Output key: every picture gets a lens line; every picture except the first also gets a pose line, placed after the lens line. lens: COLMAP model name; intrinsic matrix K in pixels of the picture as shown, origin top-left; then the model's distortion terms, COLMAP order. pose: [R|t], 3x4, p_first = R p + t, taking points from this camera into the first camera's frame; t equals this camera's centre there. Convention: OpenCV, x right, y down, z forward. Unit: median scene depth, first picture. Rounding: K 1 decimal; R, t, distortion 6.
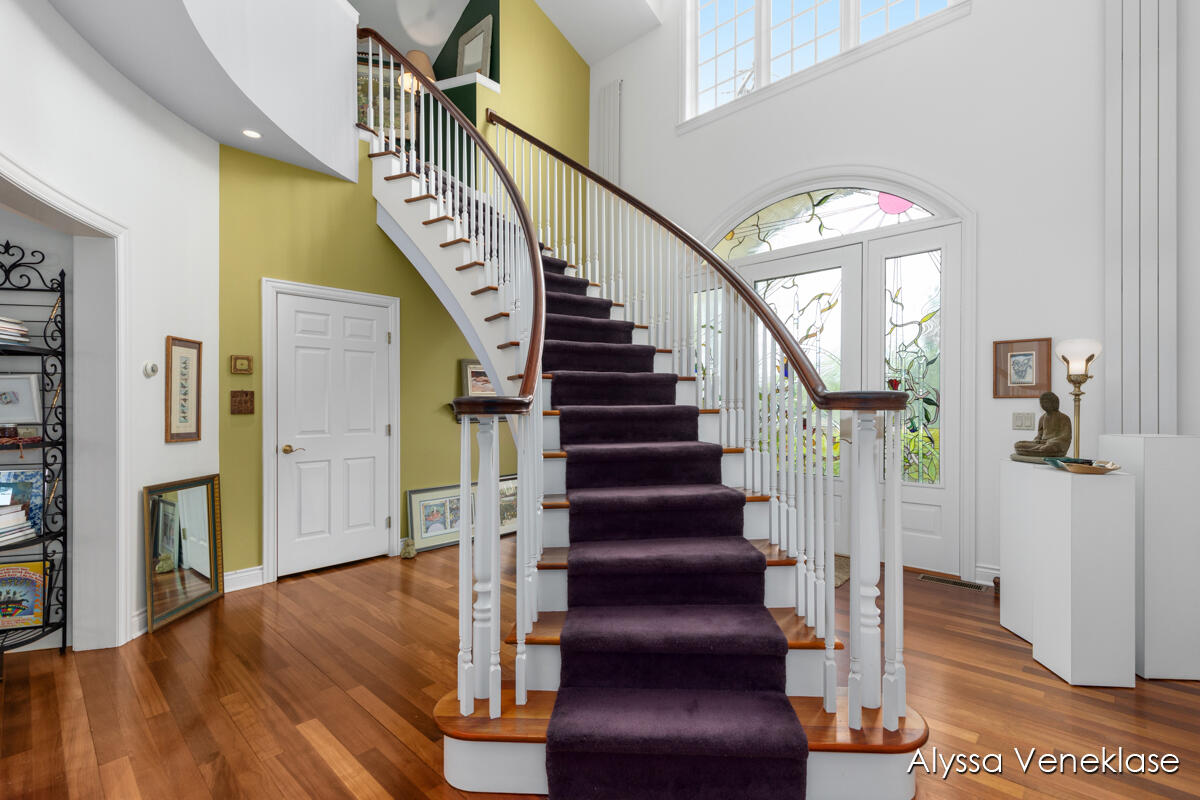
lens RADIAL K [[539.7, 0, 602.3], [0, 539.7, 399.5], [0, 0, 1]] dist [0.012082, -0.000124]
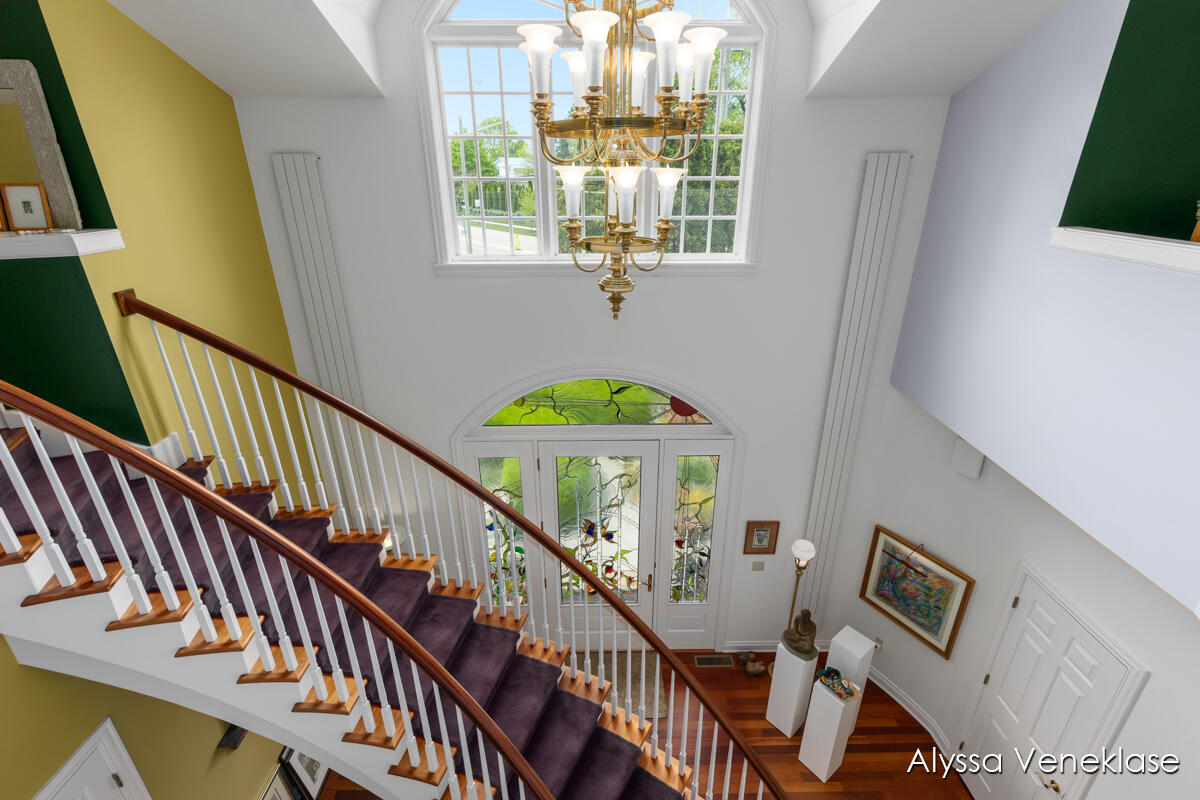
lens RADIAL K [[539.7, 0, 602.3], [0, 539.7, 399.5], [0, 0, 1]] dist [0.012082, -0.000124]
pose [[0.722049, -0.275684, 0.634542, -0.281608], [0.006572, 0.919869, 0.392170, -0.774347], [-0.691811, -0.278996, 0.666002, 0.346526]]
